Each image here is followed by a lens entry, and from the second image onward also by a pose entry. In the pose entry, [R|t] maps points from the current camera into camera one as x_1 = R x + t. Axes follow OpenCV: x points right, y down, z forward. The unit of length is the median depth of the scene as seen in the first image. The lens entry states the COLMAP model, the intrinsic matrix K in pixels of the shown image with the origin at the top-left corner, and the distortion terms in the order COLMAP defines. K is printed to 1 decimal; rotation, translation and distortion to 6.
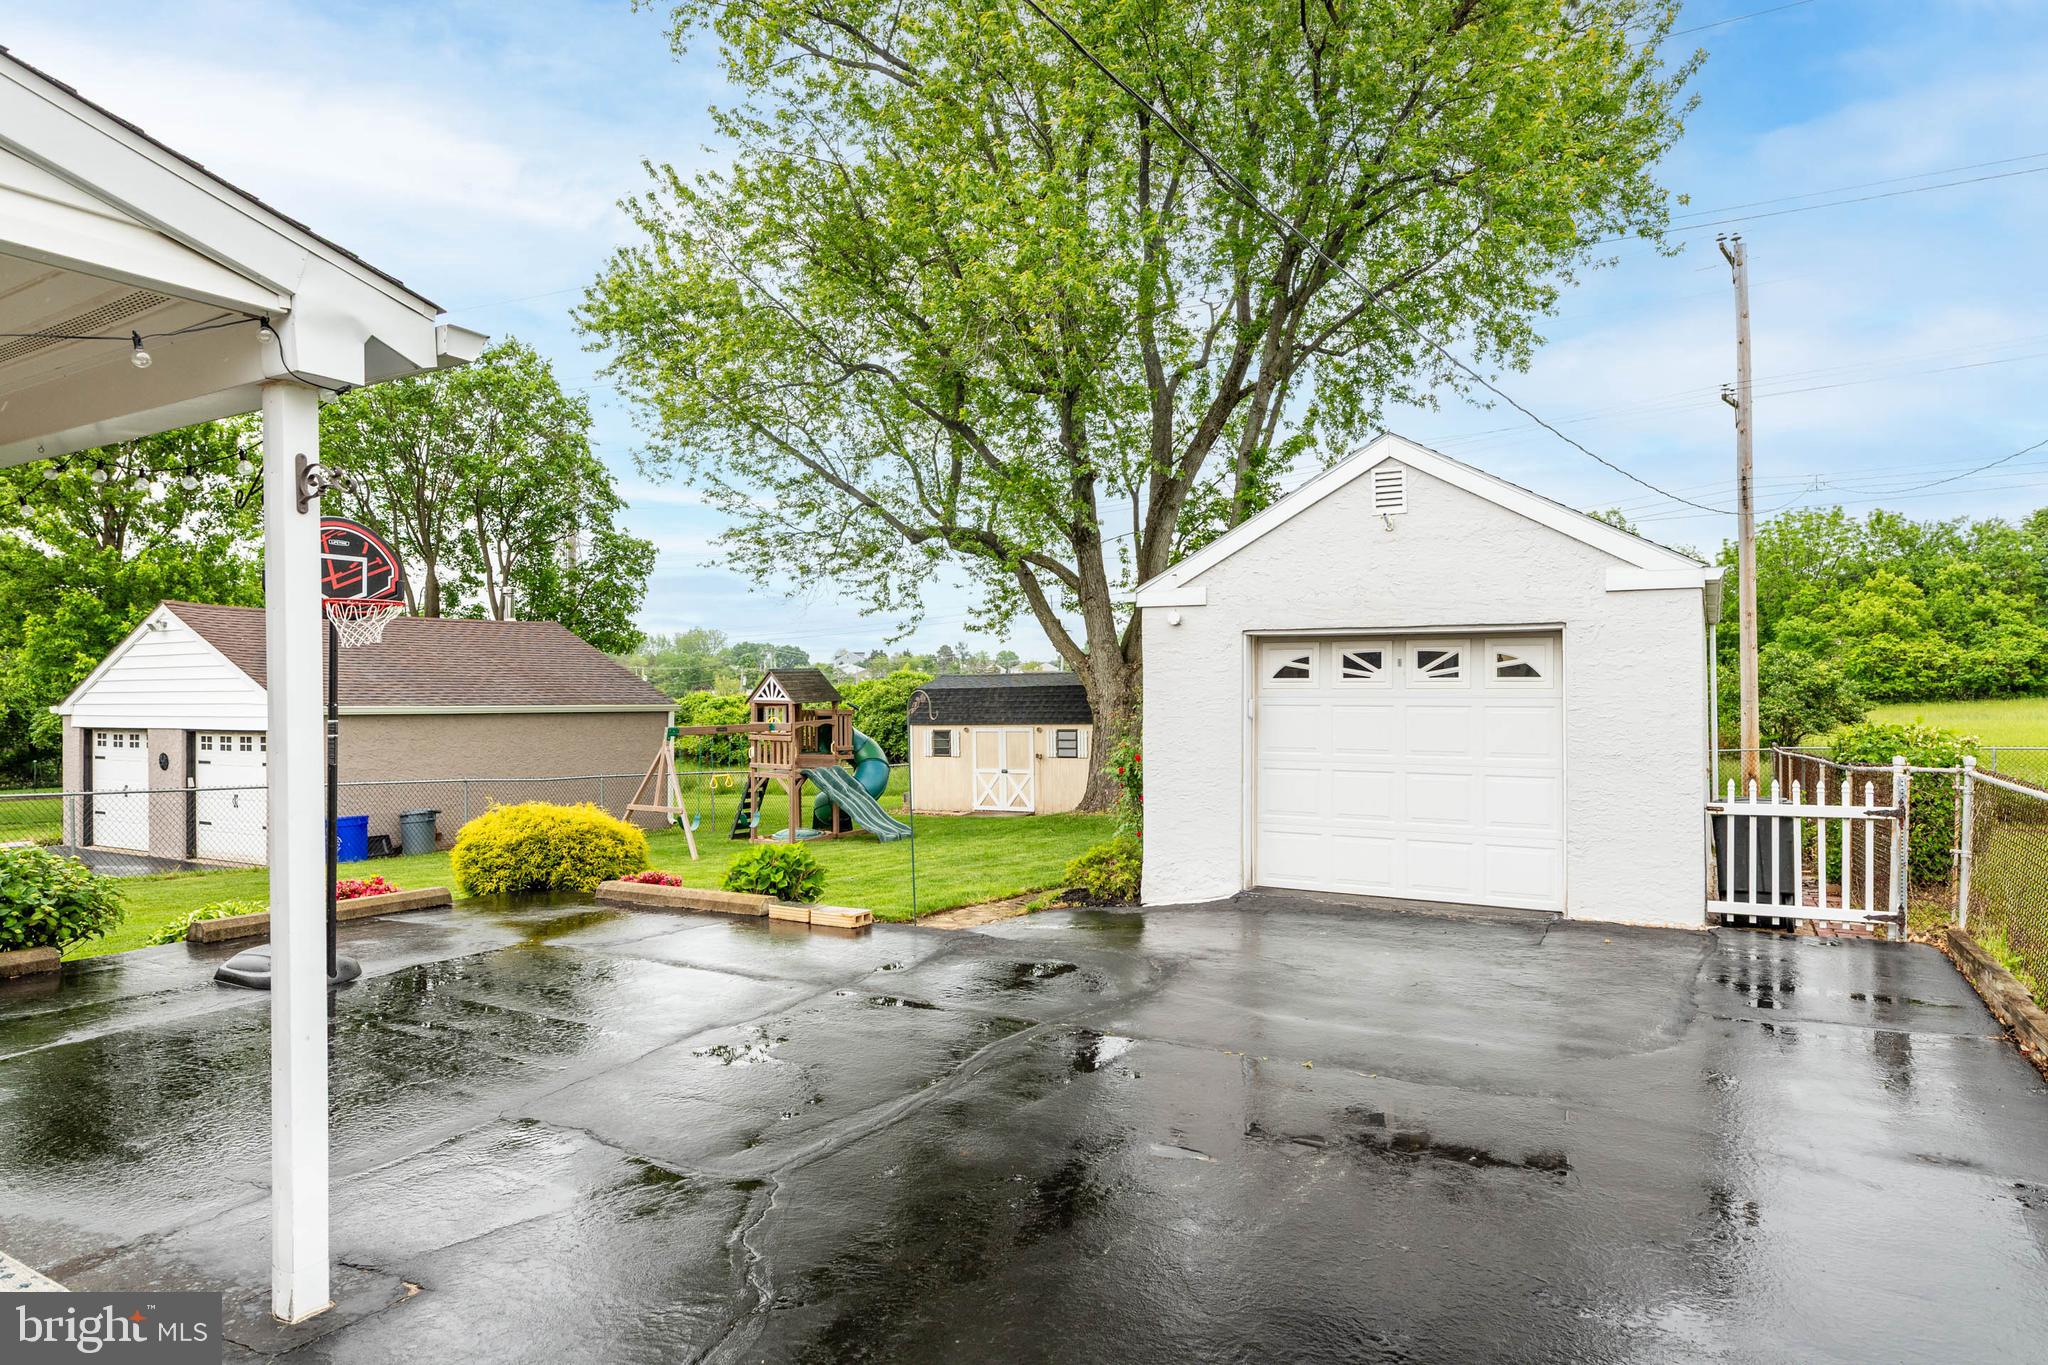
lens RADIAL K [[1163.0, 0, 1013.5], [0, 1163.0, 693.5], [0, 0, 1]] dist [0.002065, 0.000824]
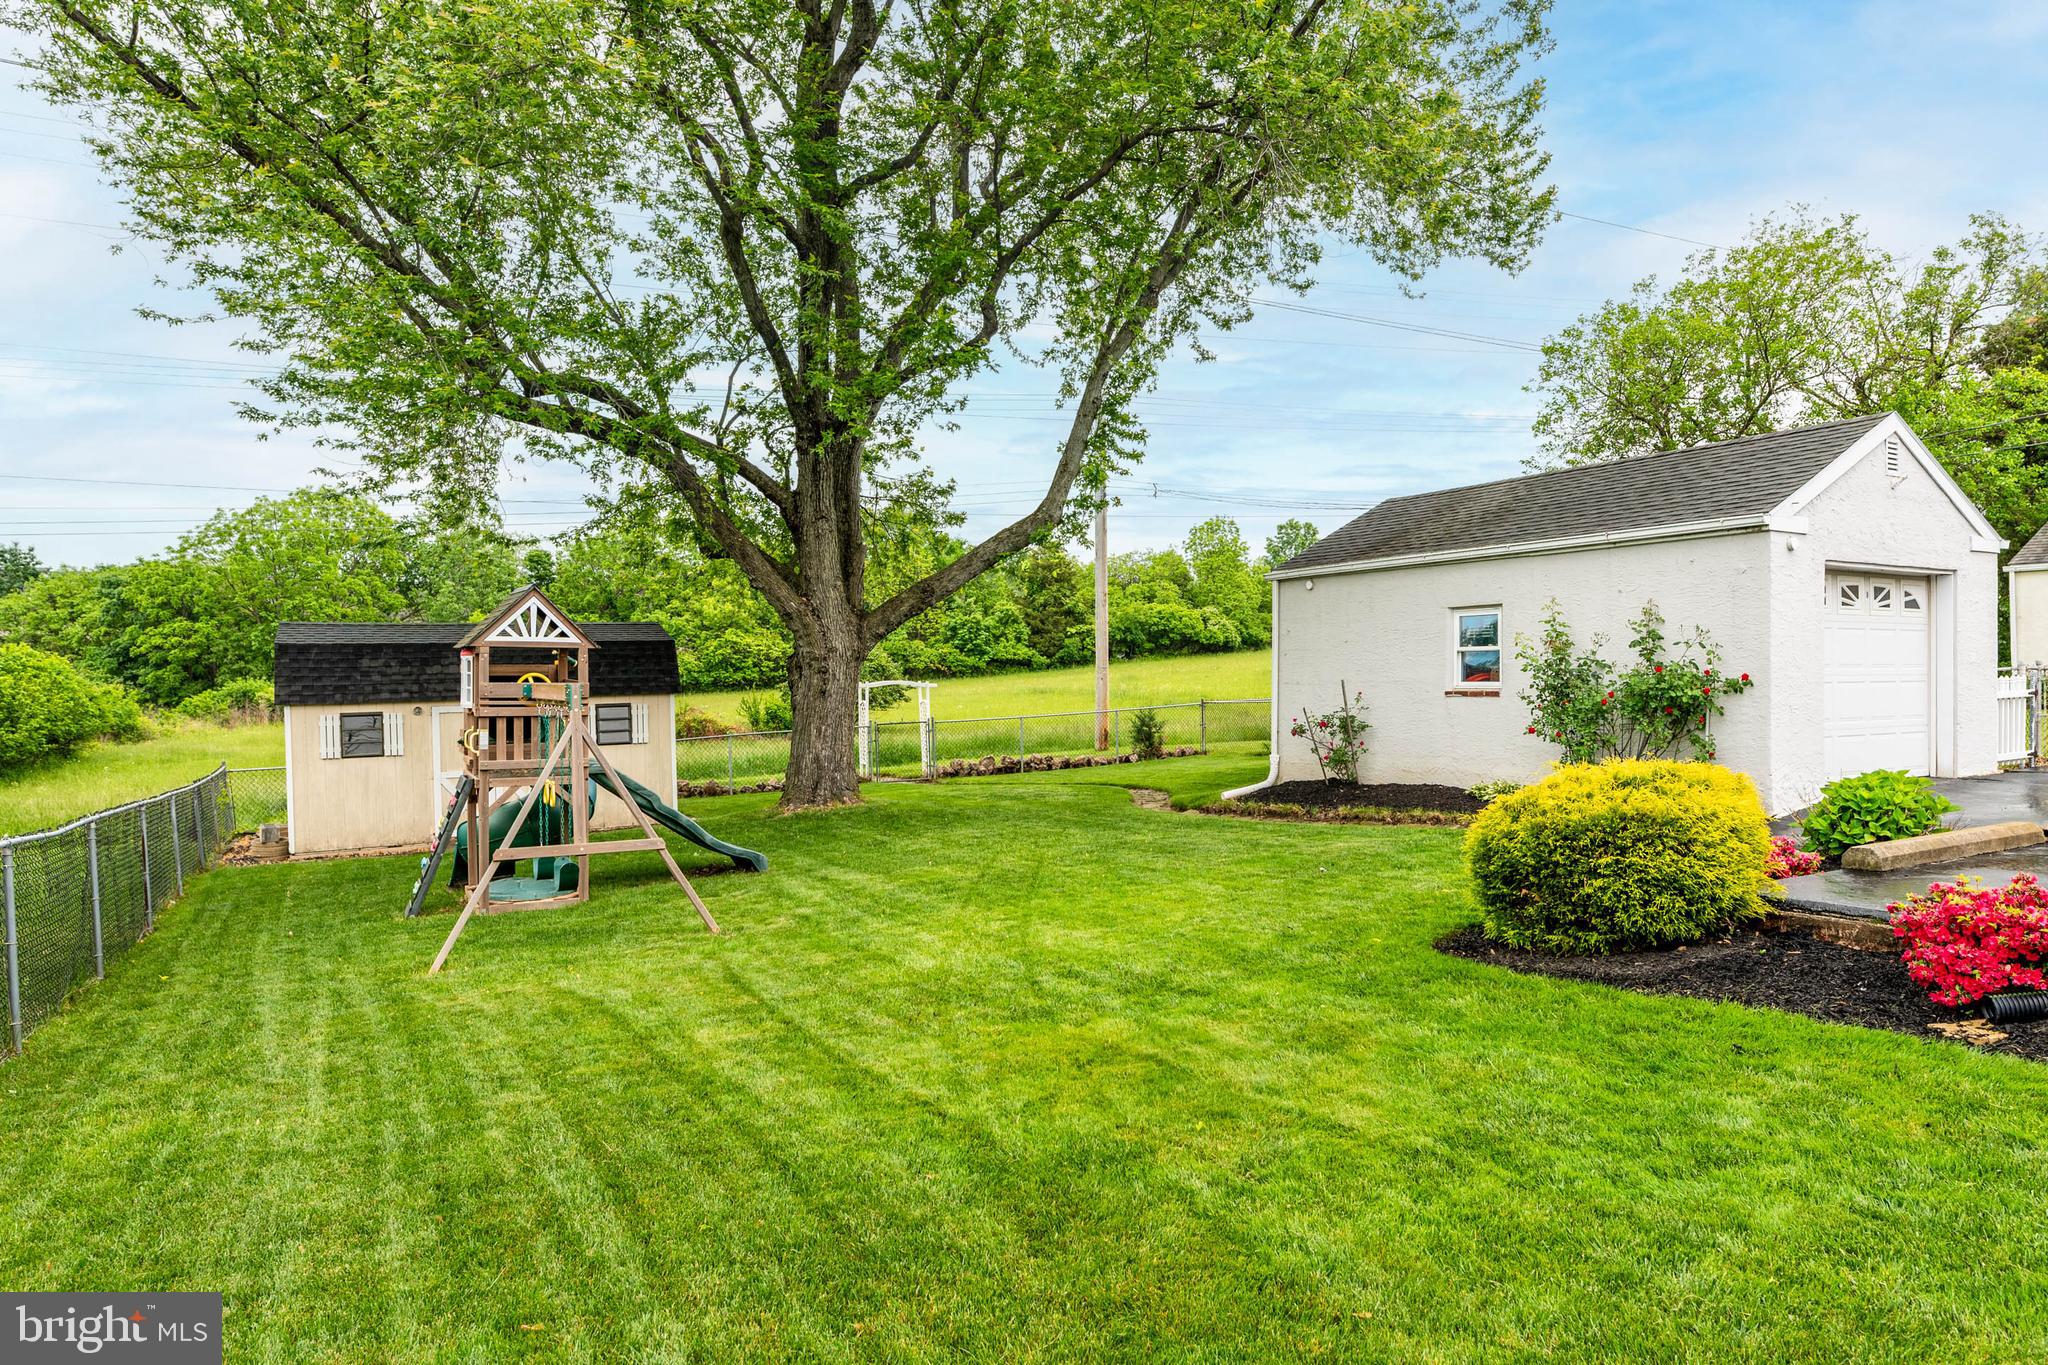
lens RADIAL K [[1235.1, 0, 1074.3], [0, 1235.1, 680.9], [0, 0, 1]] dist [0.001804, 0.000444]
pose [[0.497212, -0.002692, 0.867625, -0.440065], [0.010872, 0.999936, -0.003128, 0.021655], [-0.867561, 0.010988, 0.497210, 0.379615]]
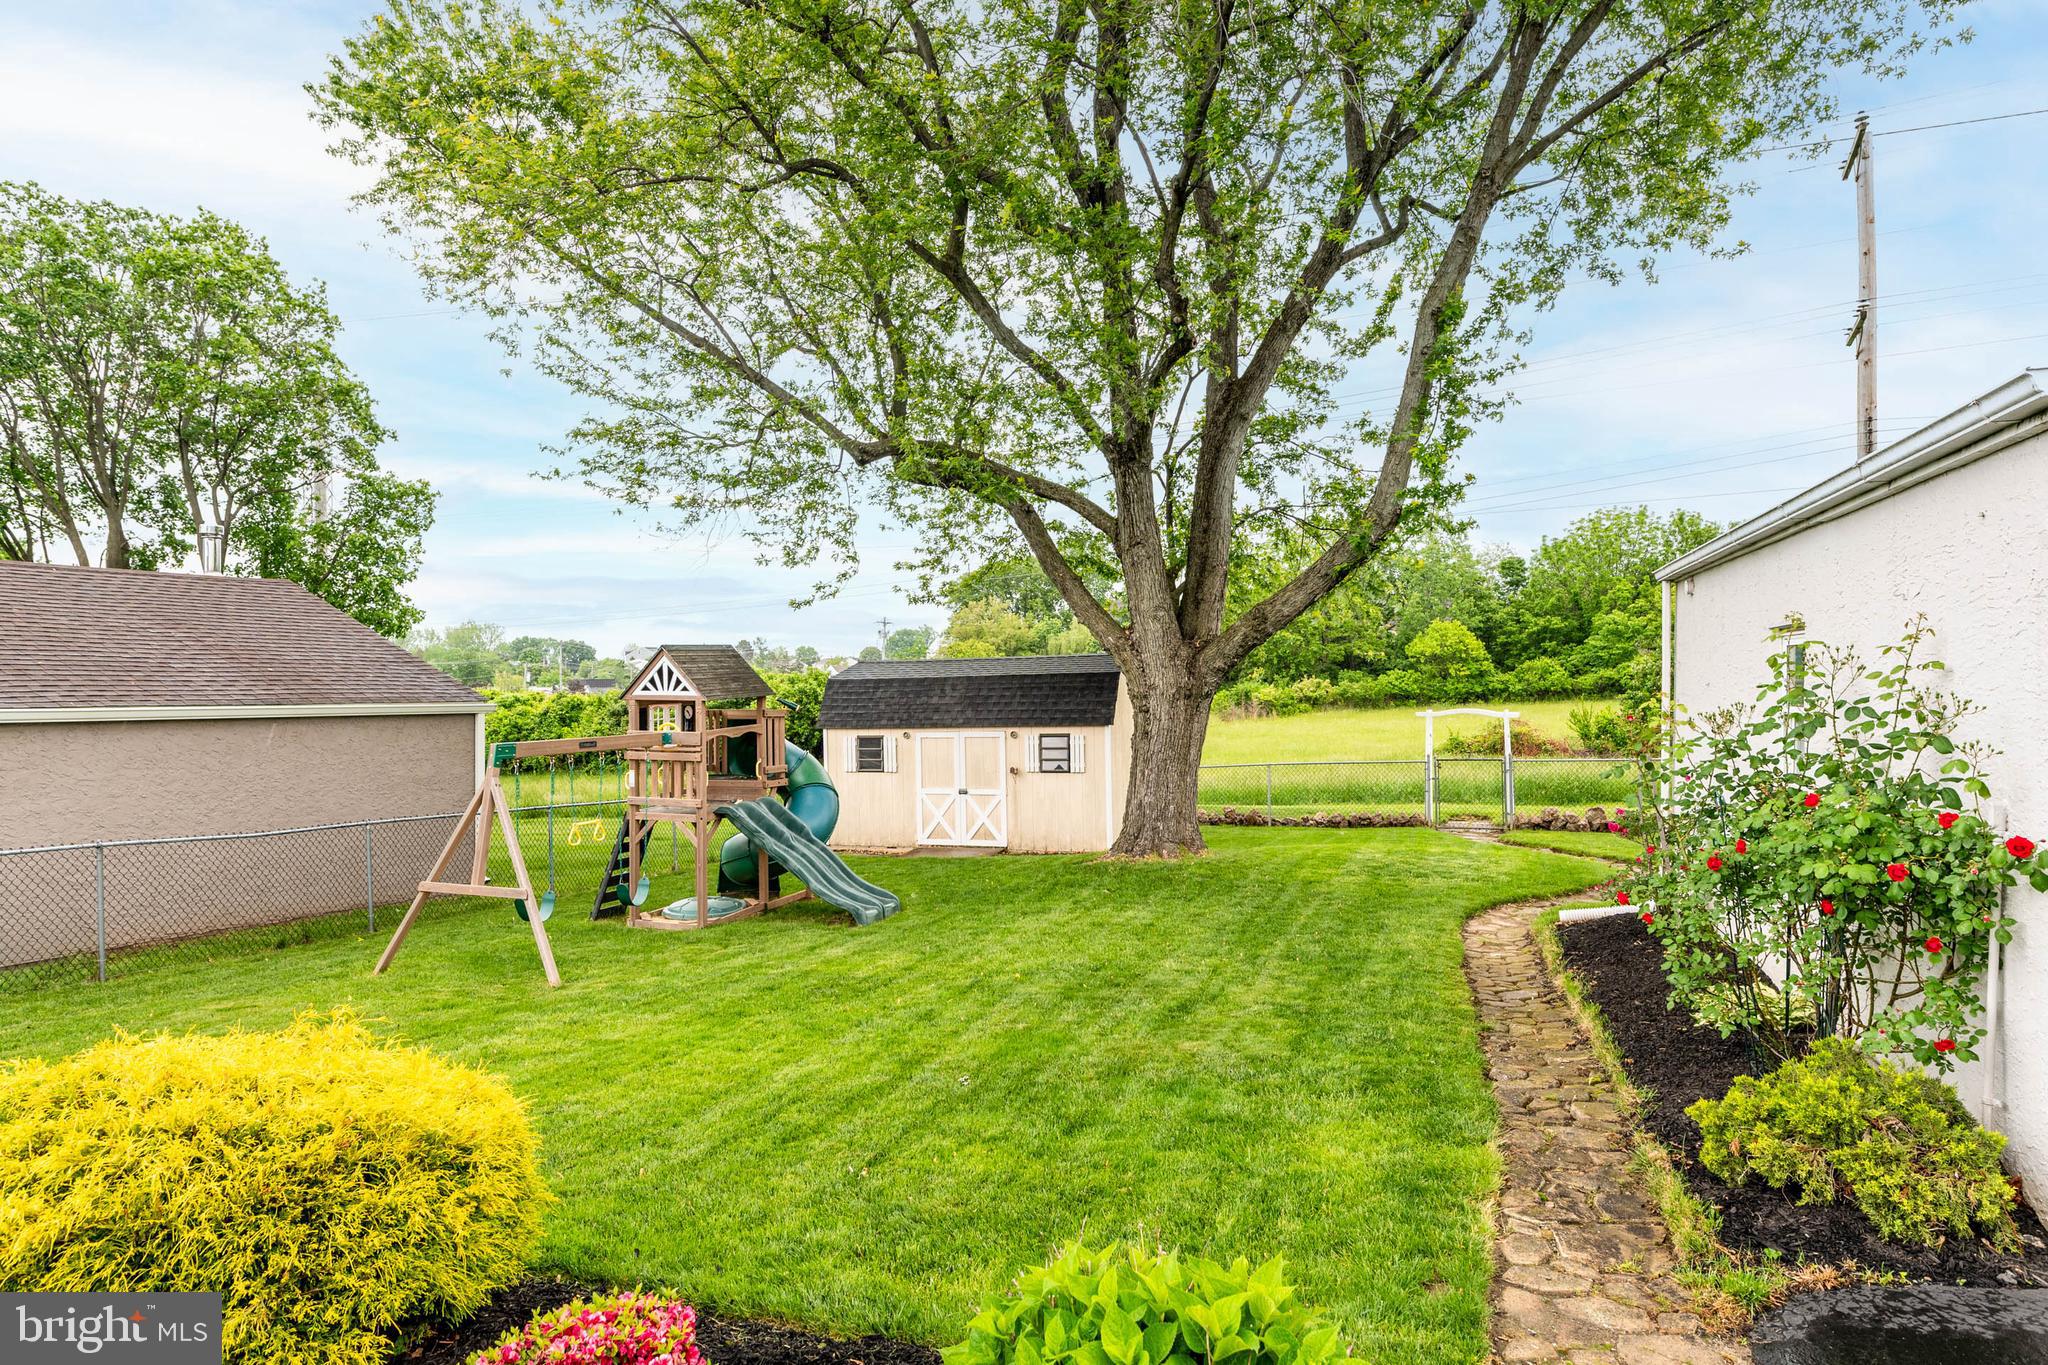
lens RADIAL K [[1163.0, 0, 1013.5], [0, 1163.0, 693.5], [0, 0, 1]] dist [0.002065, 0.000824]
pose [[0.985214, -0.004976, 0.171256, -0.100171], [0.004382, 0.999983, 0.003846, 0.002654], [-0.171272, -0.003039, 0.985219, 0.275936]]
